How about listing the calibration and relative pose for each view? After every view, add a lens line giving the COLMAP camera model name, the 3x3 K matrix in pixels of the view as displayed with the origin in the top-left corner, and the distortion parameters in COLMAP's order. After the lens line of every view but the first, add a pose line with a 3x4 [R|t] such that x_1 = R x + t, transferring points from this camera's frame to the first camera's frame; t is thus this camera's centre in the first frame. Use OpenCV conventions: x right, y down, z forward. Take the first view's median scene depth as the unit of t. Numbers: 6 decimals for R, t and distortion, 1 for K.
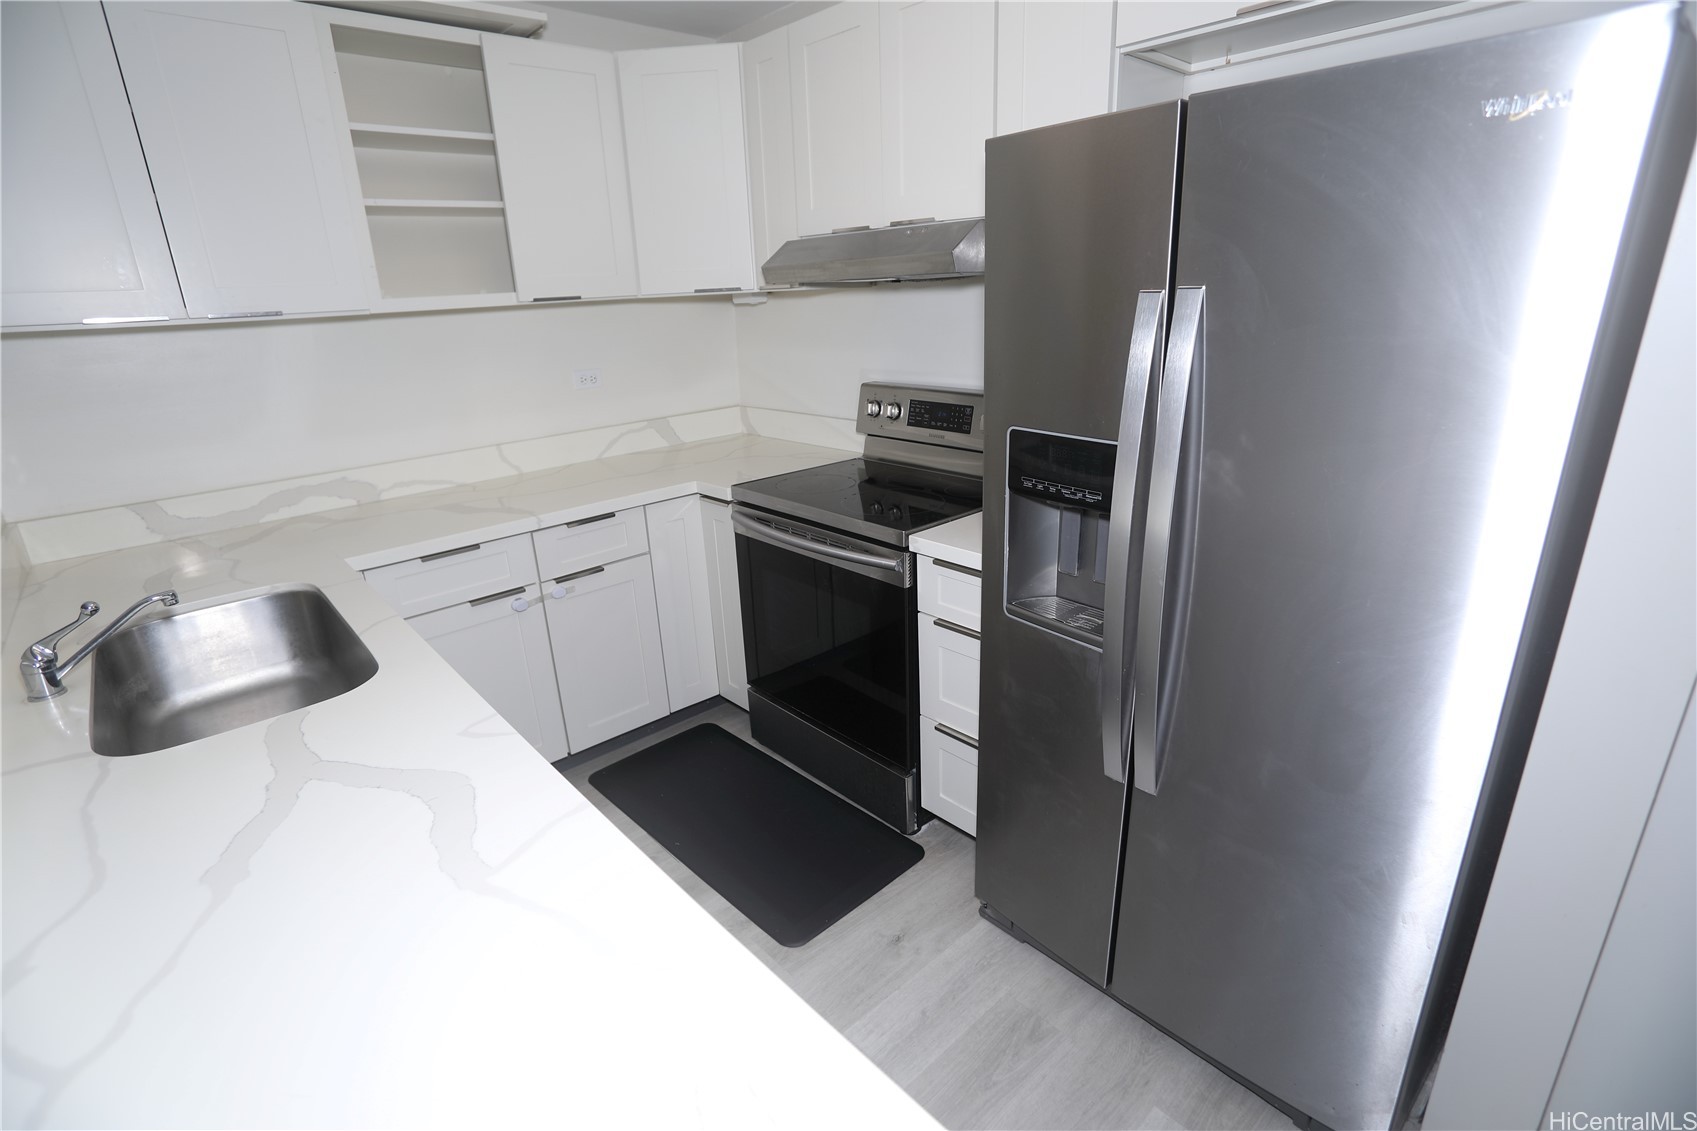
lens RADIAL K [[829.1, 0, 848.5], [0, 829.1, 565.5], [0, 0, 1]] dist [-0.000103, 0.000004]
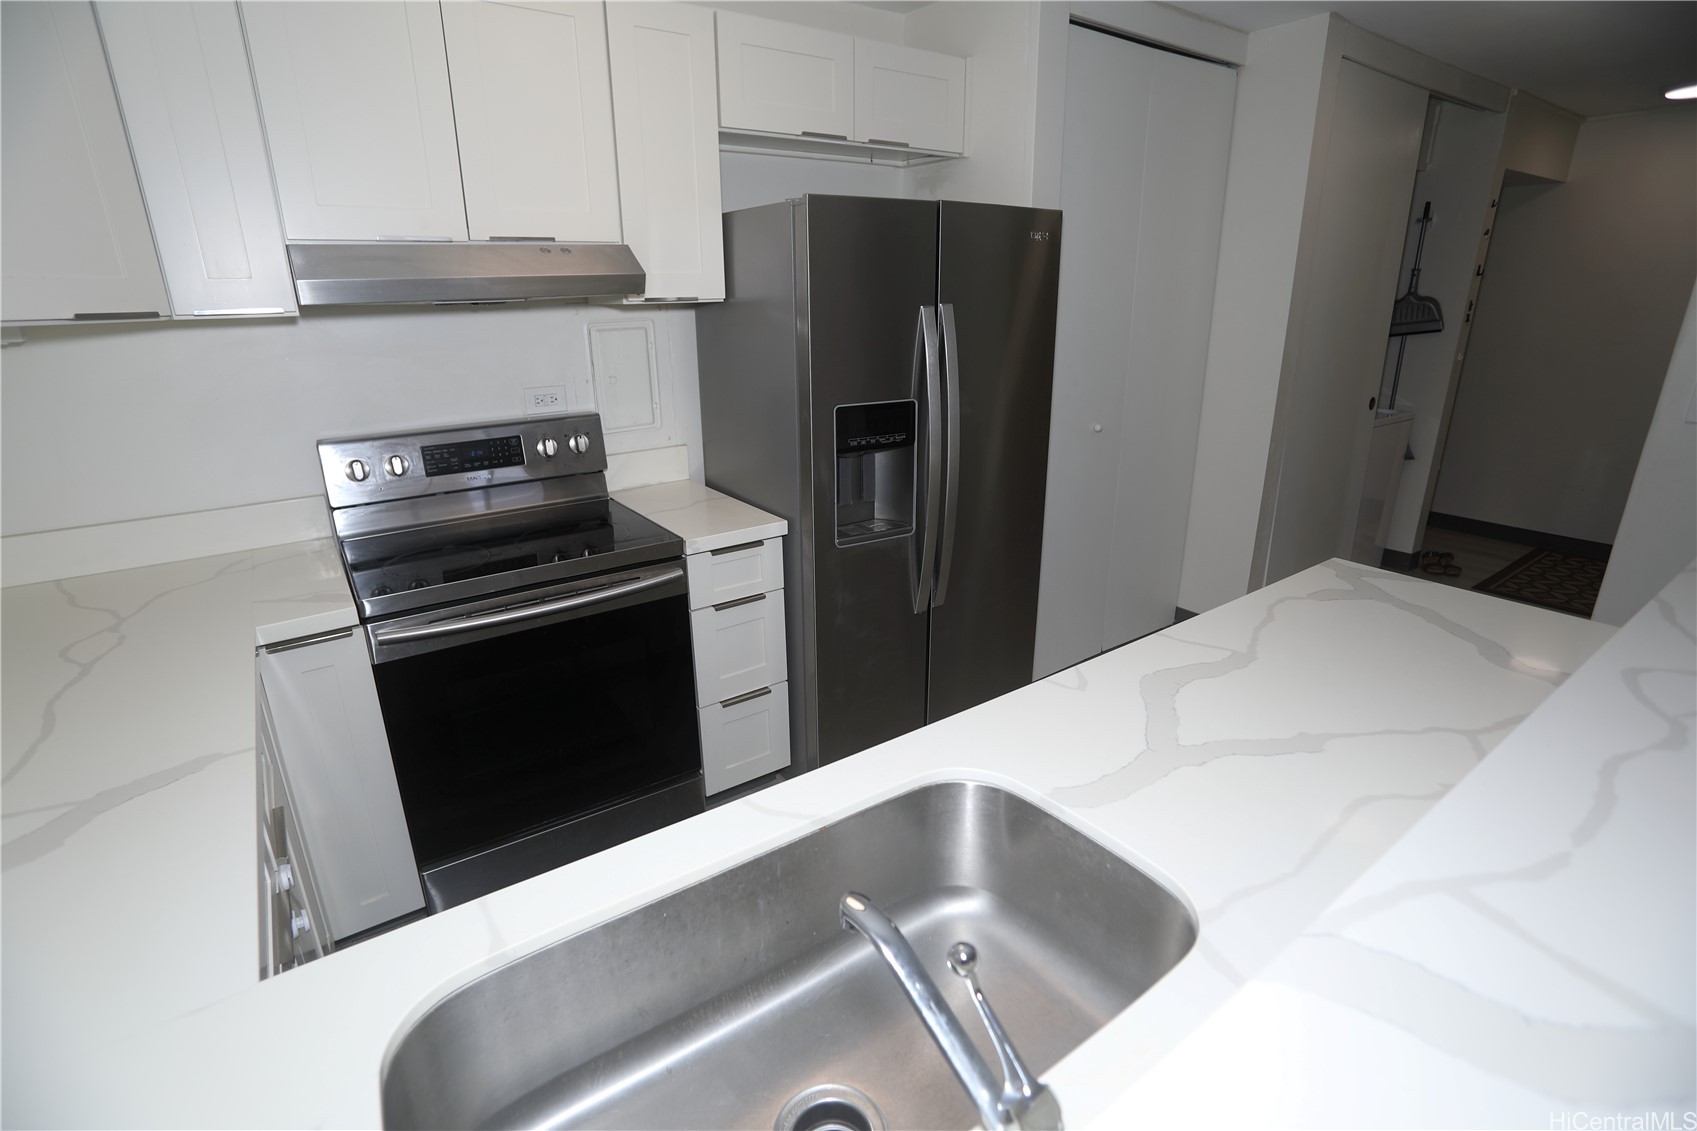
lens RADIAL K [[810.0, 0, 848.5], [0, 810.0, 565.5], [0, 0, 1]] dist [-0.000364, -0.000061]
pose [[0.156841, -0.274247, 0.948783, -0.858321], [0.333269, 0.919021, 0.210552, -0.149464], [-0.929695, 0.283177, 0.235539, 0.557995]]
